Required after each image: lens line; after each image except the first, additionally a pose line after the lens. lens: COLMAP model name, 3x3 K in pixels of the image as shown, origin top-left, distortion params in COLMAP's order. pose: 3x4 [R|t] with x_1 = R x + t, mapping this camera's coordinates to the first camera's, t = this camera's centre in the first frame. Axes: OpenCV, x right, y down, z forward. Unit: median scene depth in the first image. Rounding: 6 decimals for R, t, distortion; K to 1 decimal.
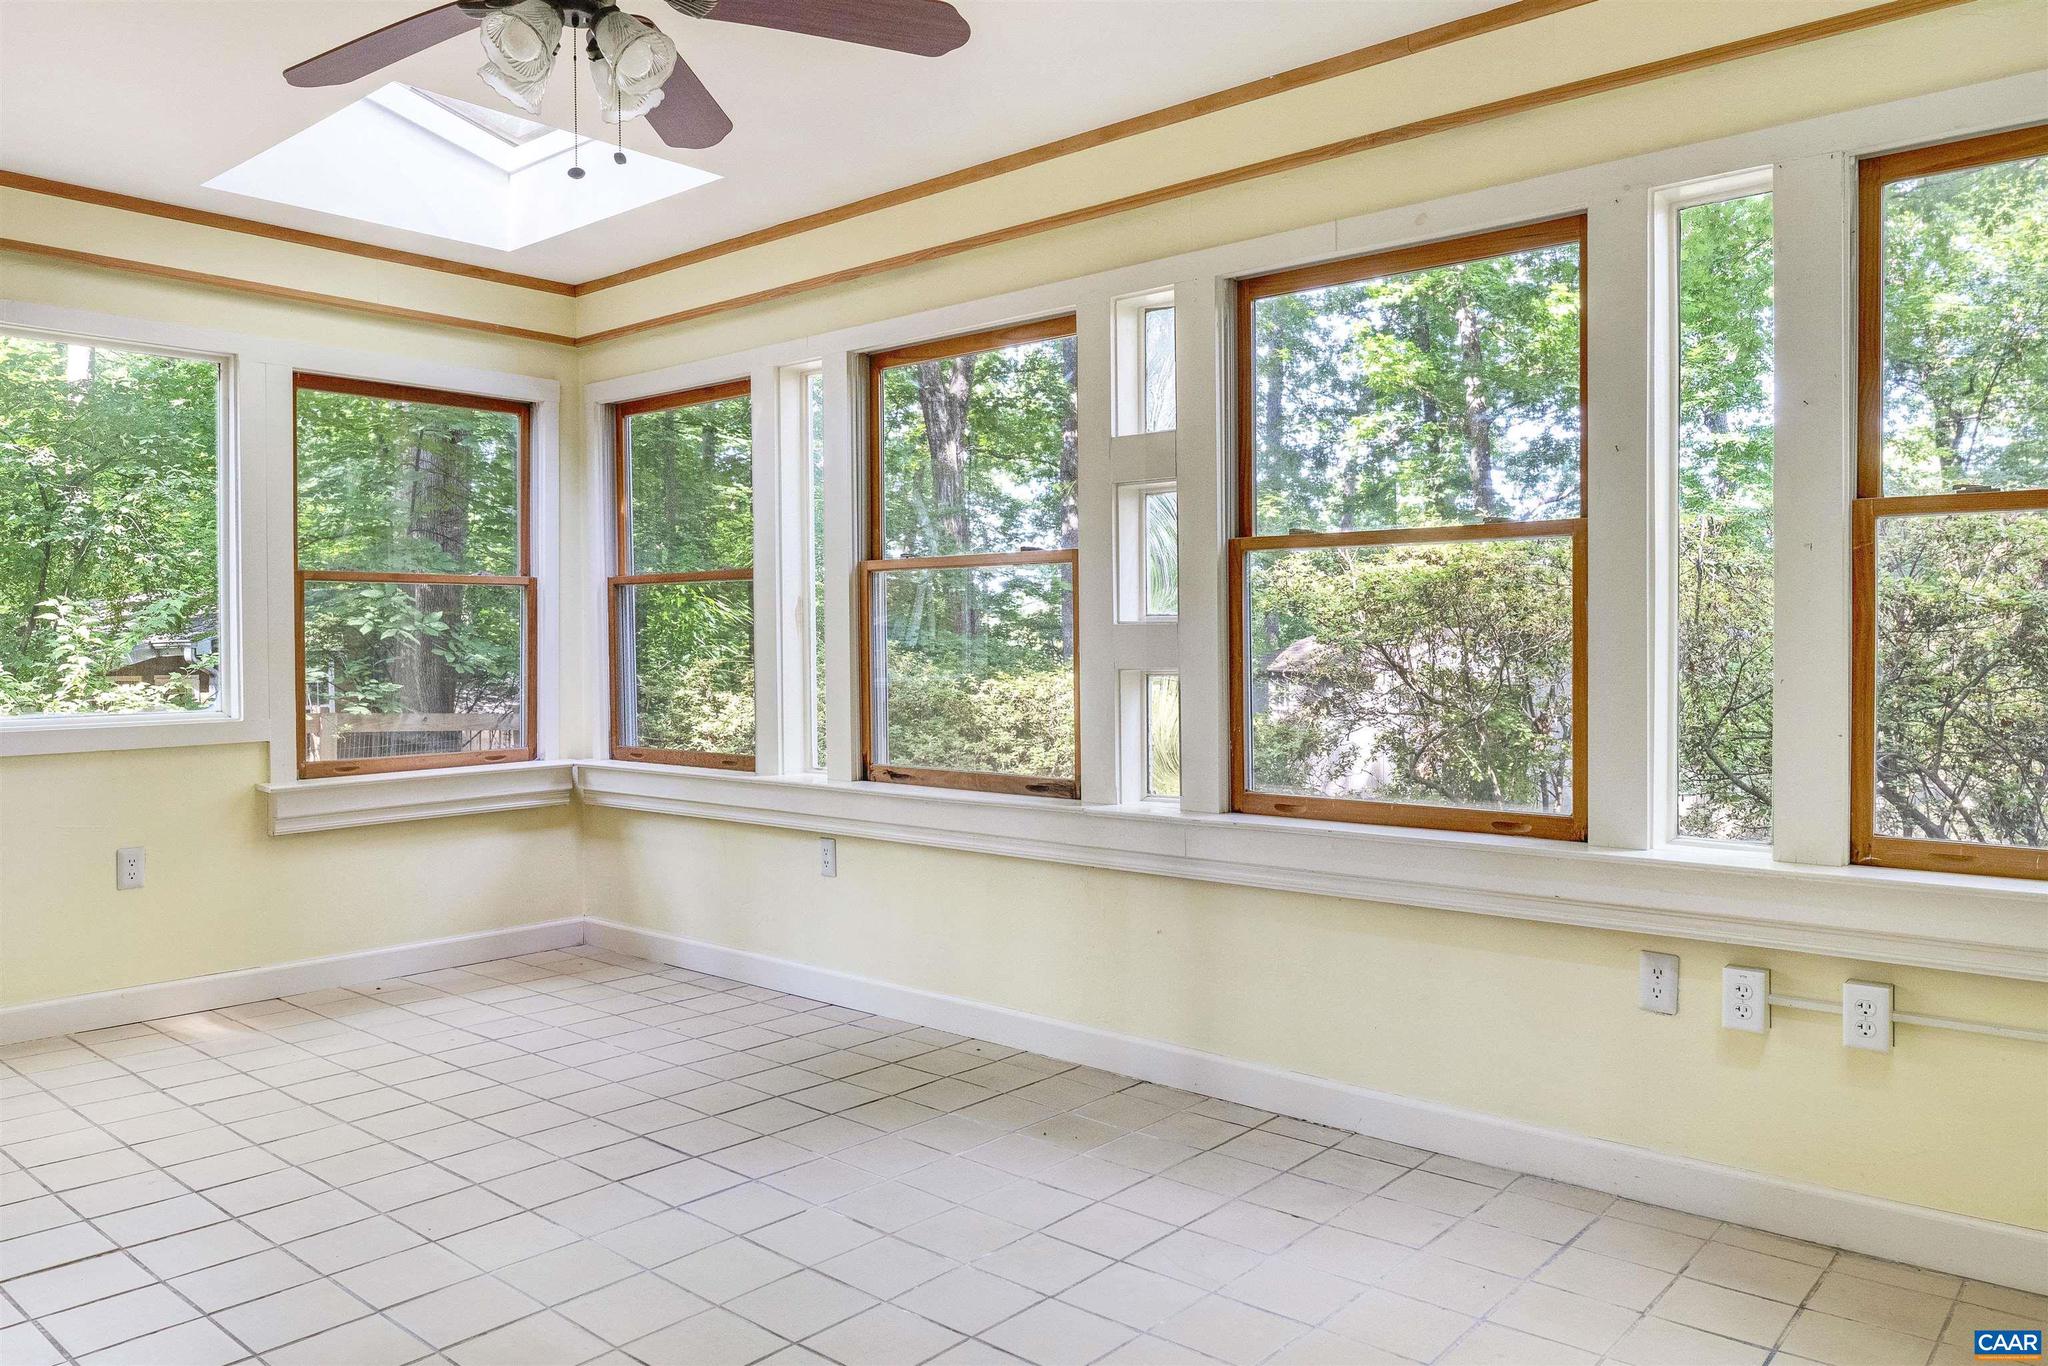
lens RADIAL K [[1460.5, 0, 1019.1], [0, 1460.5, 686.4], [0, 0, 1]] dist [-0.005644, -0.002069]
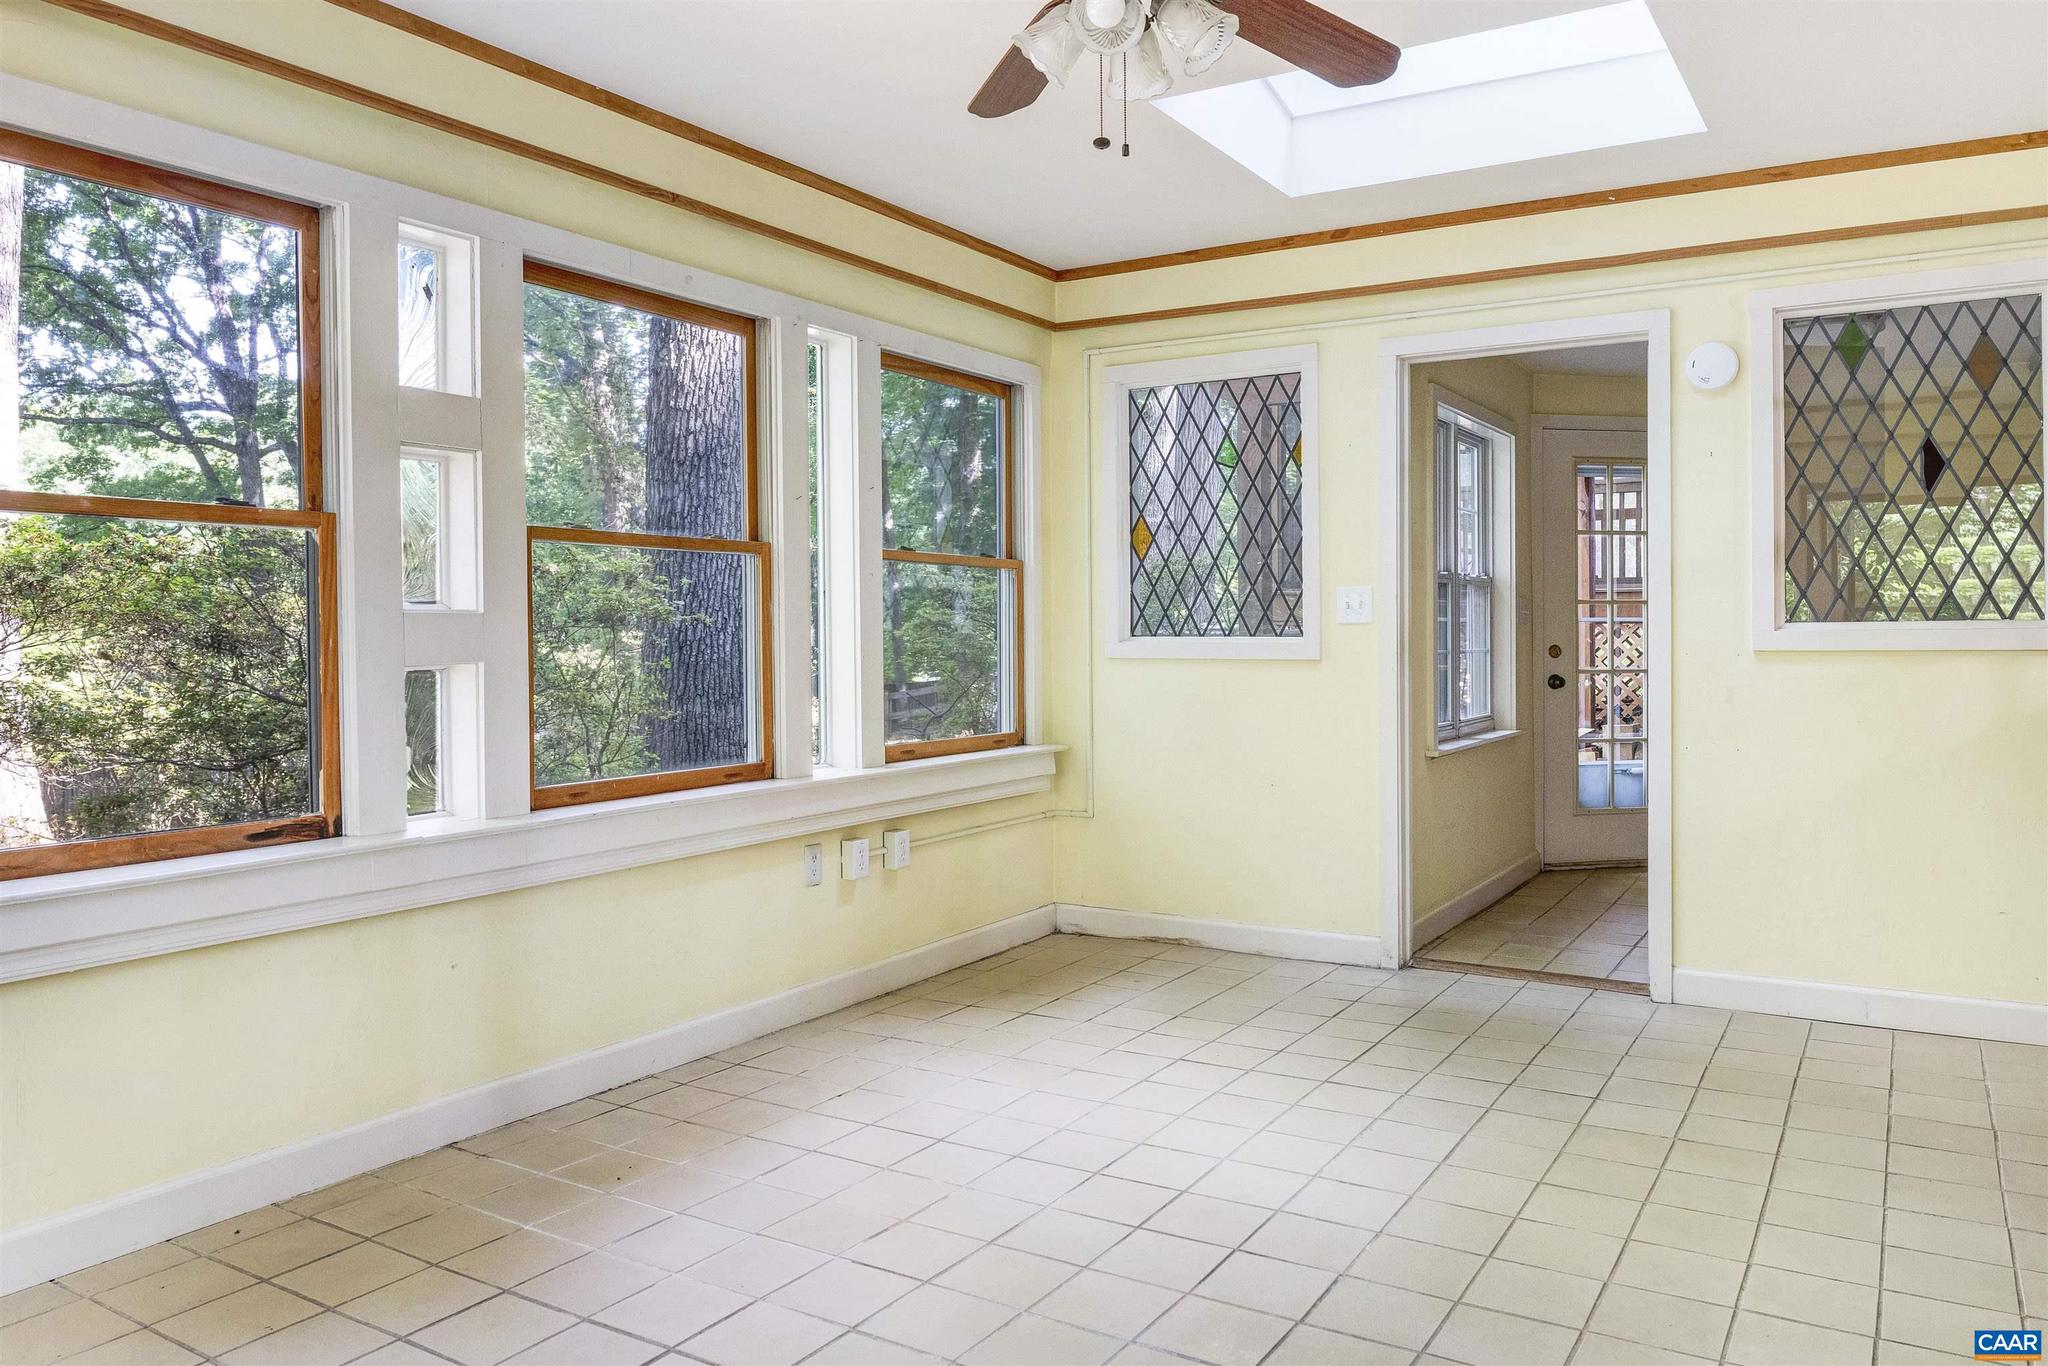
lens RADIAL K [[1460.5, 0, 1019.4], [0, 1460.5, 665.4], [0, 0, 1]] dist [-0.005644, -0.002069]
pose [[-0.156591, -0.018727, 0.987486, -0.917010], [0.035929, 0.999050, 0.024644, -0.023636], [-0.987010, 0.039338, -0.155769, 0.895346]]
